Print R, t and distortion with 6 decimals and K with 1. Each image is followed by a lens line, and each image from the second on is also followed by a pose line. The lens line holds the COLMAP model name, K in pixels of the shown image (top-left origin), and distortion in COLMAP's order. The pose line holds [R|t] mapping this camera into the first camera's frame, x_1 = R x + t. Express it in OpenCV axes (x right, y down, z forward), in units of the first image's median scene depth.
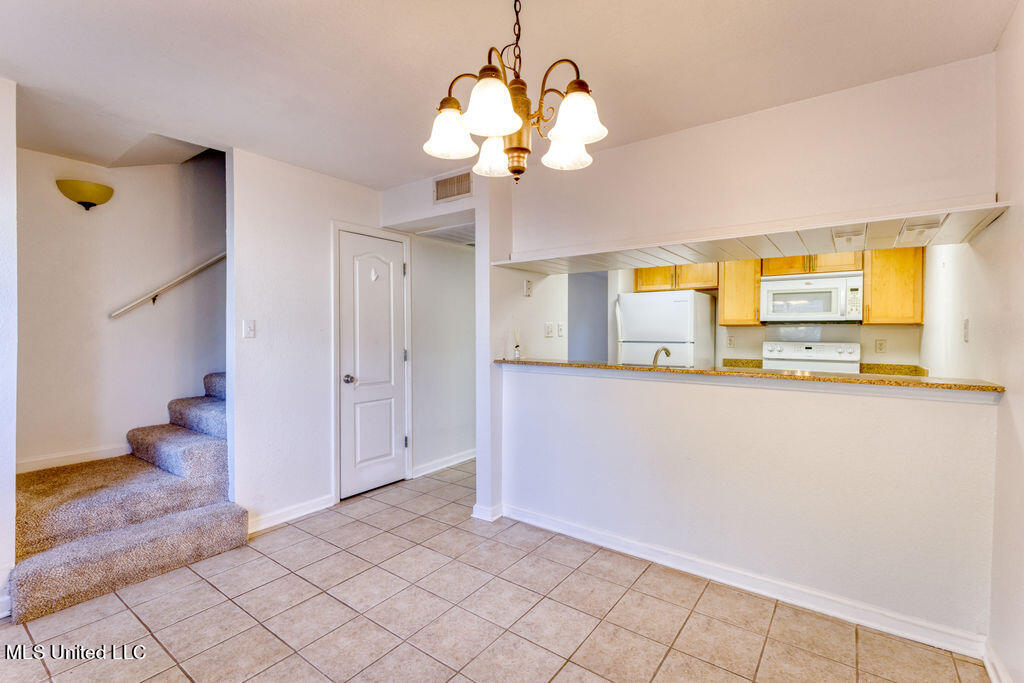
lens RADIAL K [[459.7, 0, 527.8], [0, 459.7, 337.9], [0, 0, 1]] dist [0.012711, -0.000795]
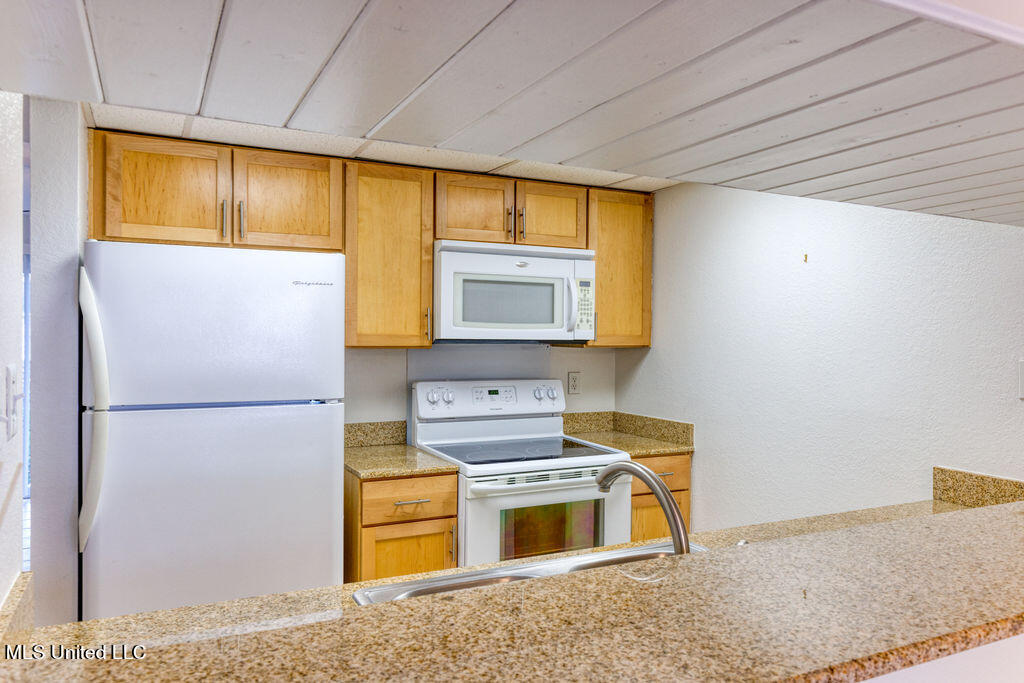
lens RADIAL K [[727.2, 0, 510.9], [0, 727.2, 337.7], [0, 0, 1]] dist [0.007478, 0.001181]
pose [[0.482526, 0.002046, 0.875879, -0.083970], [0.003021, 0.999987, -0.004000, -0.038187], [-0.875877, 0.004576, 0.482514, 0.664768]]
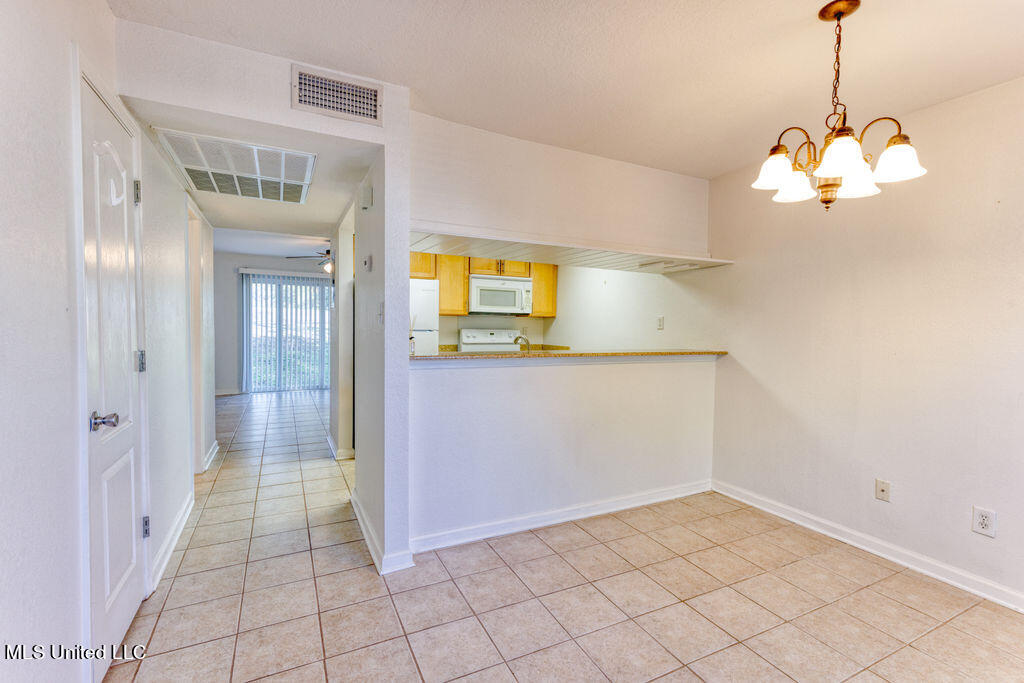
lens RADIAL K [[459.7, 0, 519.1], [0, 459.7, 336.9], [0, 0, 1]] dist [0.012711, -0.000795]
pose [[0.460109, -0.021735, 0.887596, -0.531213], [-0.006183, 0.999598, 0.027683, -0.005728], [-0.887841, -0.018225, 0.459789, 0.388582]]
